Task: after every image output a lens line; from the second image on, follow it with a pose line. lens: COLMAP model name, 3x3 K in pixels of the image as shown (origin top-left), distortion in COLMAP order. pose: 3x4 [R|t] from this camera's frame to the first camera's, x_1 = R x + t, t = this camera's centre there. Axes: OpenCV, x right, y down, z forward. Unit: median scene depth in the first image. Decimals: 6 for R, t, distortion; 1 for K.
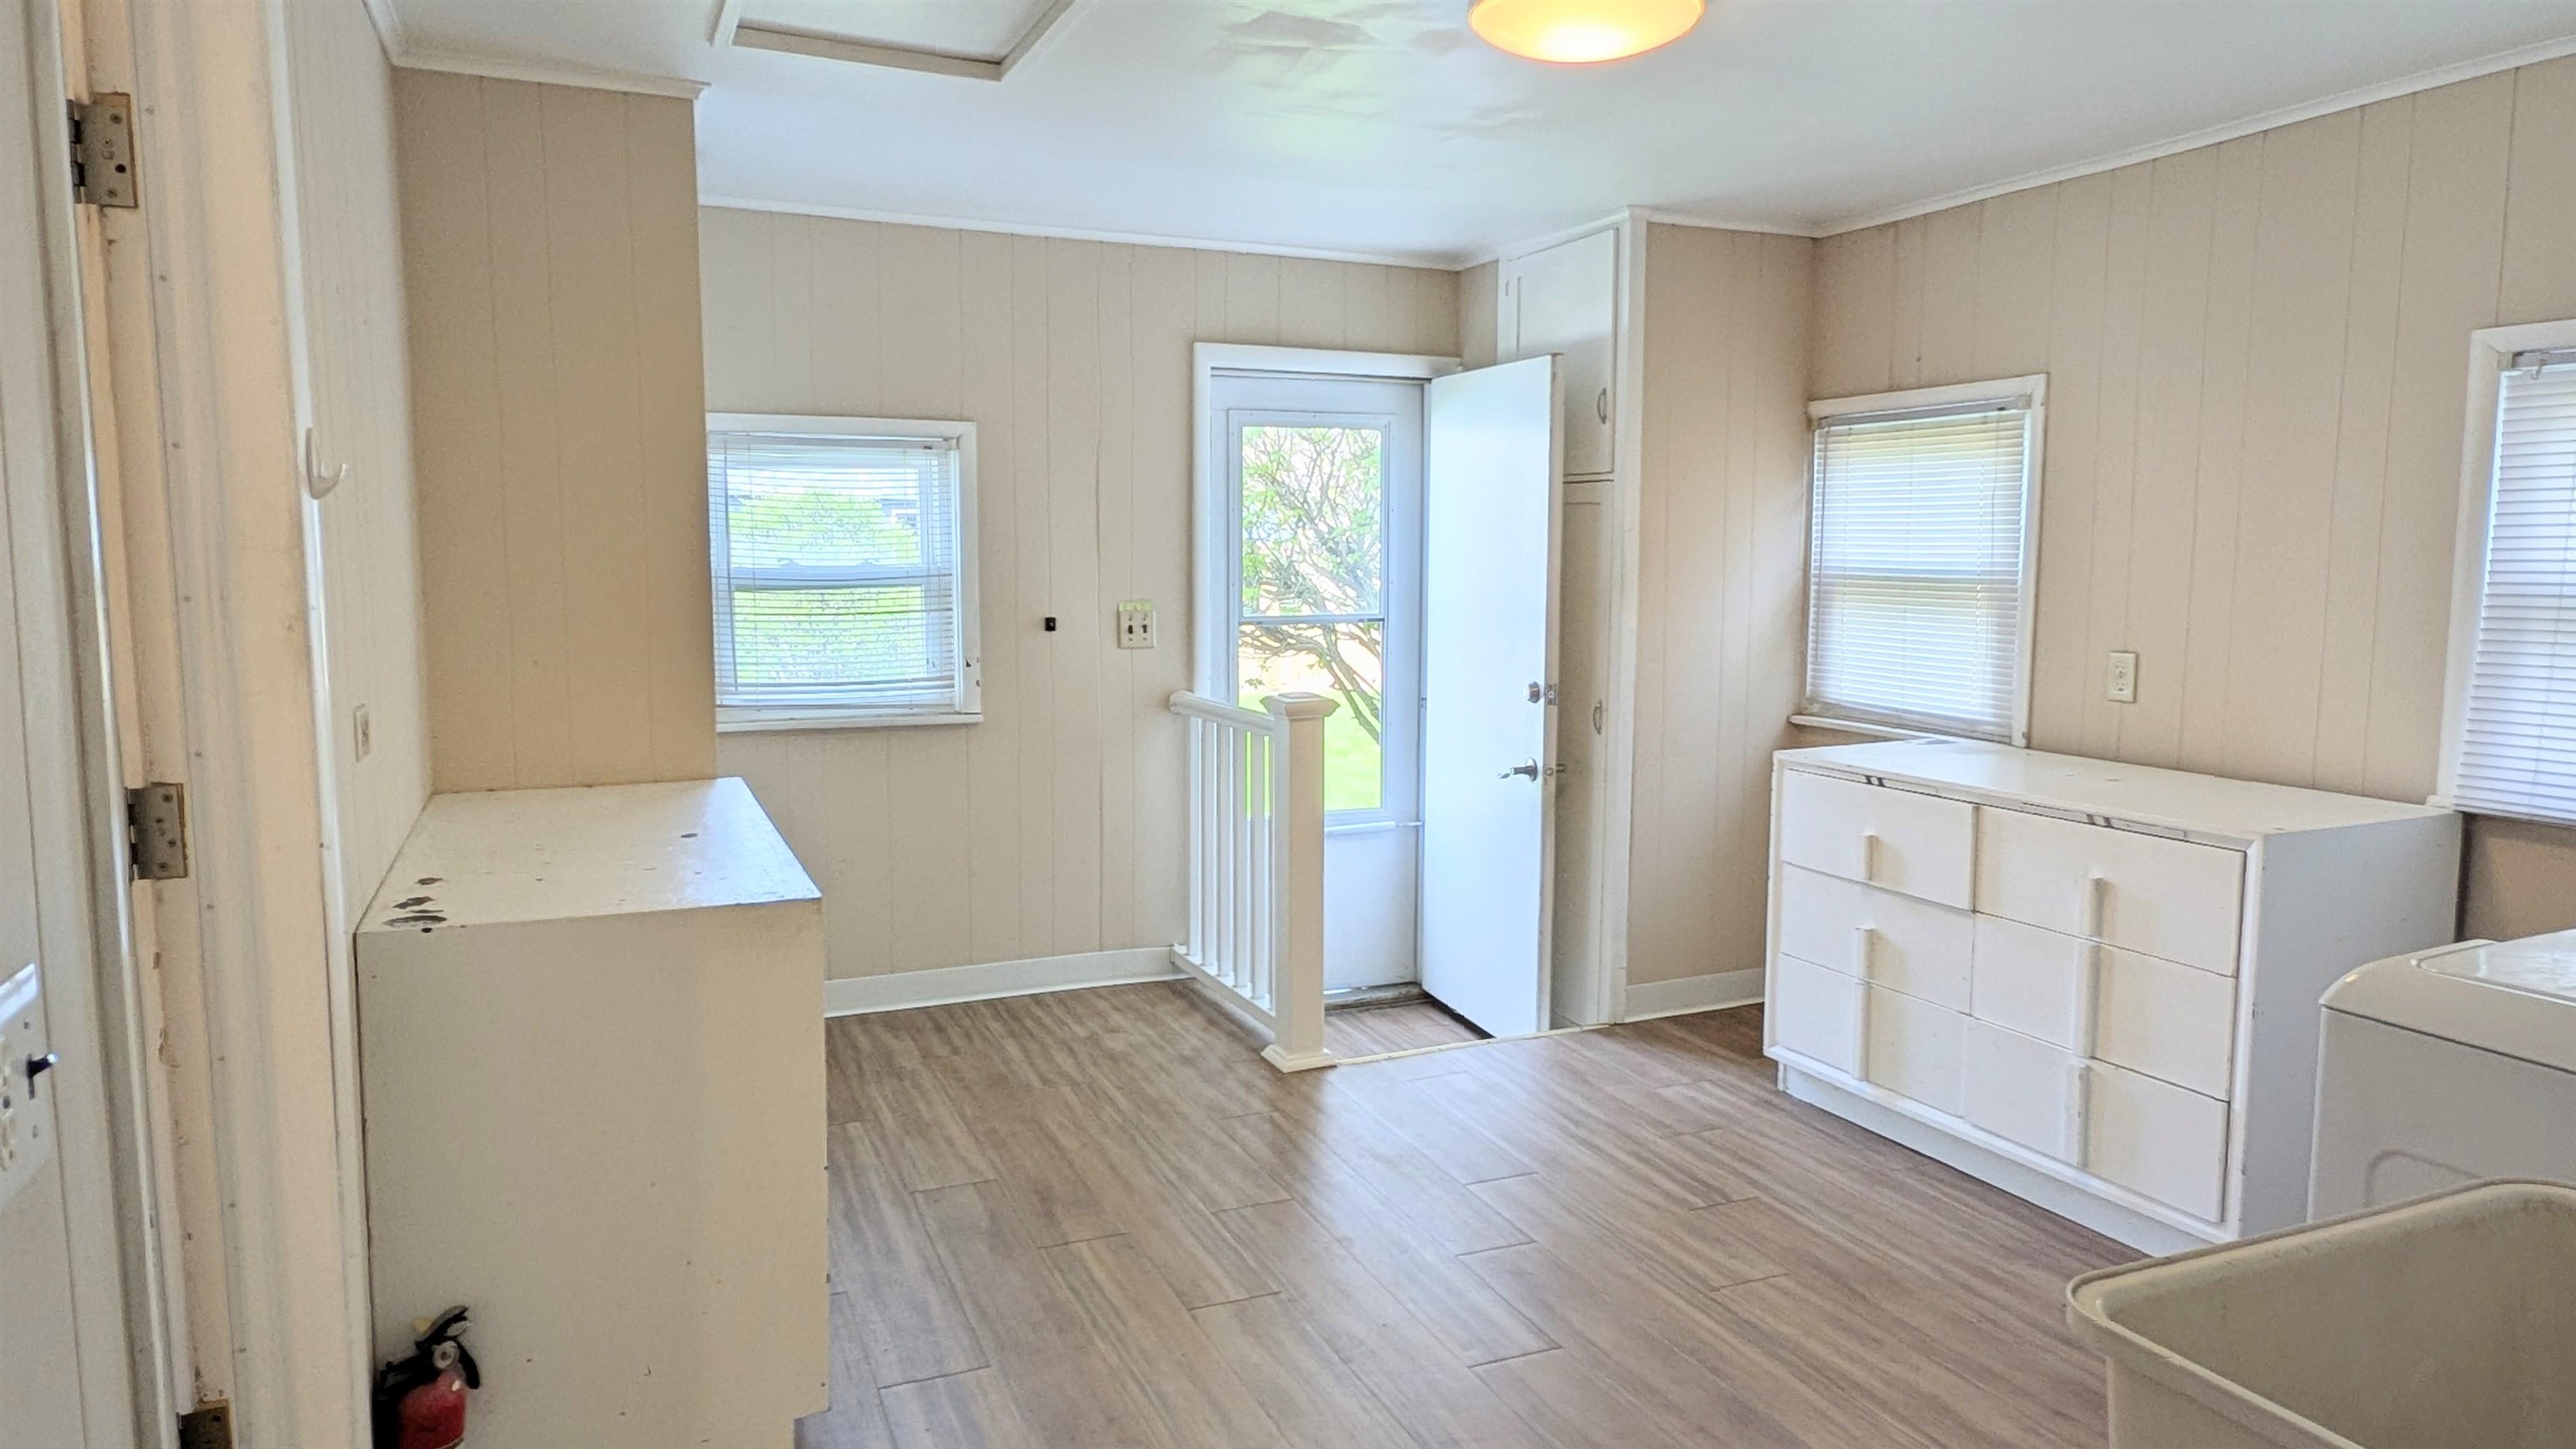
lens RADIAL K [[1710.0, 0, 1288.0], [0, 1710.0, 724.5], [0, 0, 1]] dist [0.010004, 0.002851]
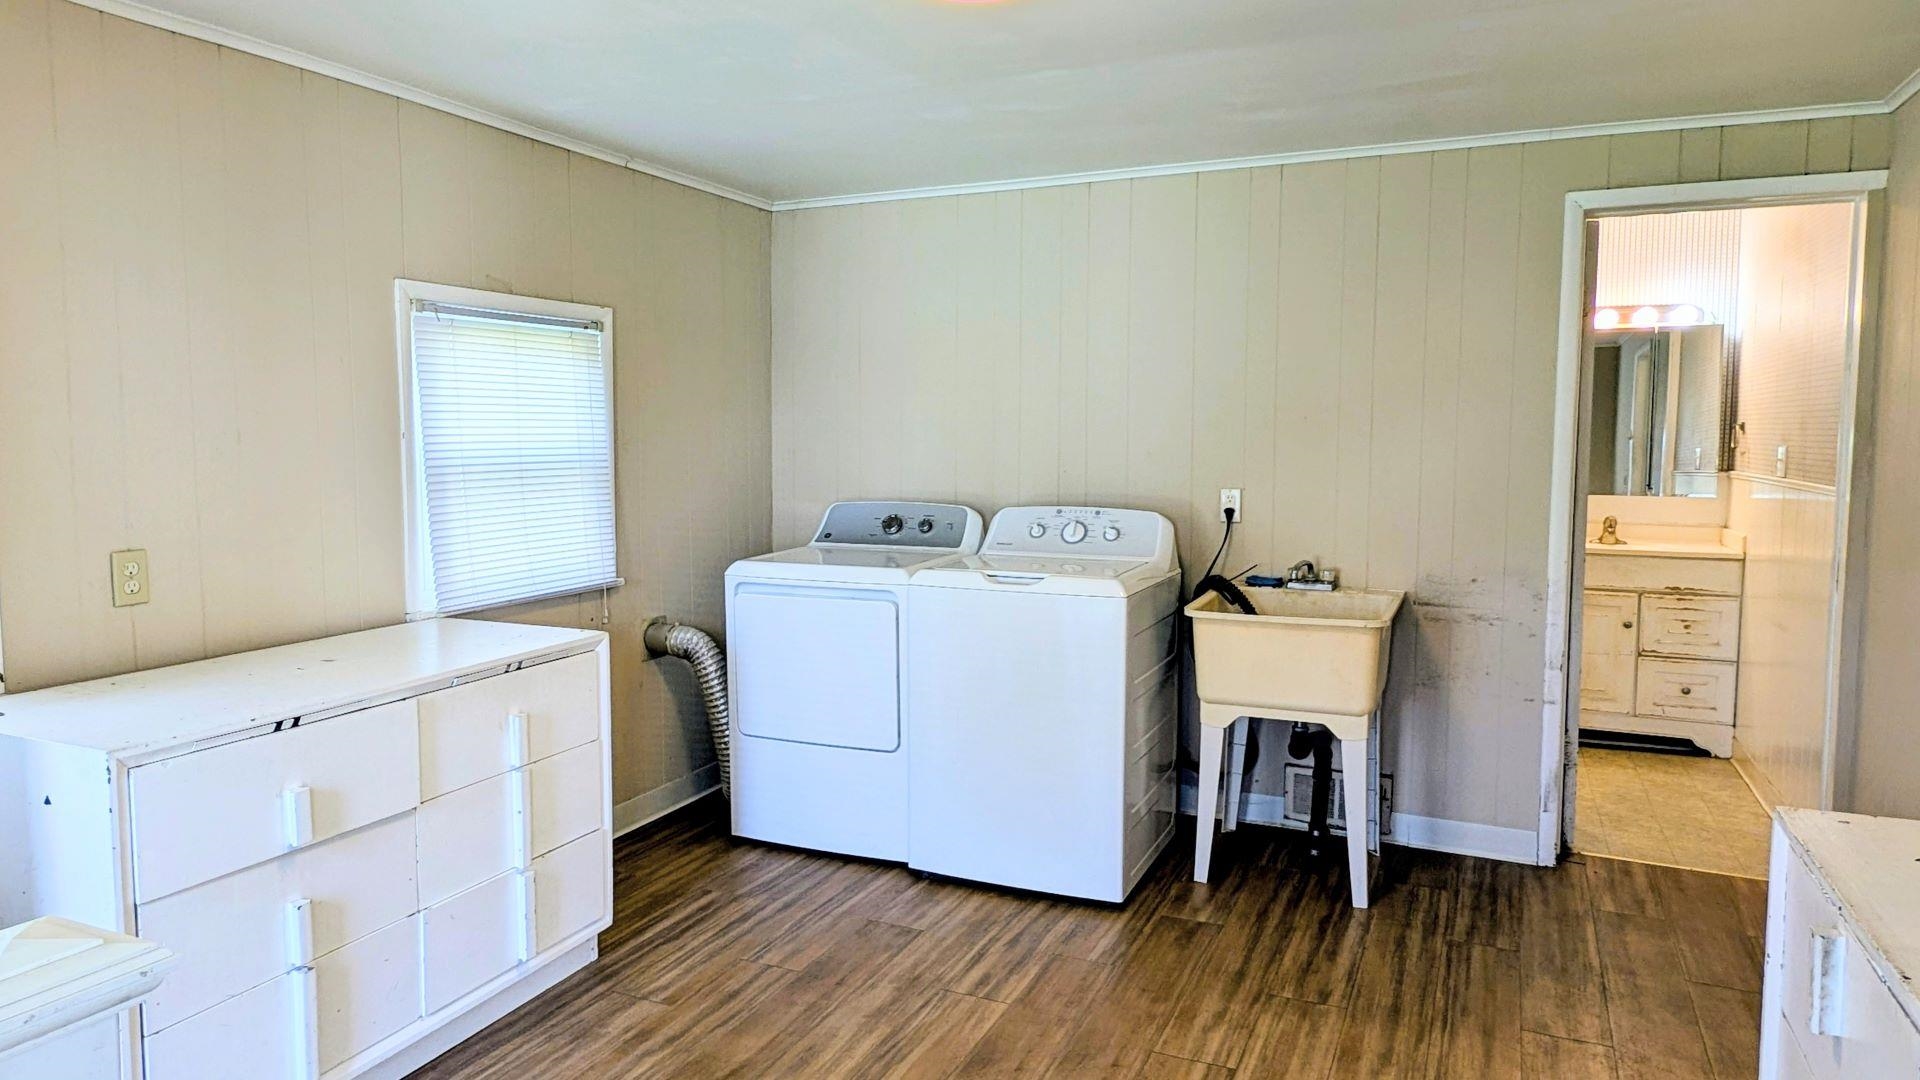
lens RADIAL K [[1274.5, 0, 960.0], [0, 1274.5, 540.0], [0, 0, 1]] dist [0.010004, 0.002851]
pose [[-0.704486, -0.084852, 0.704628, -0.376695], [0.033631, 0.987721, 0.152567, -0.166784], [-0.708921, 0.131178, -0.692981, 1.436403]]
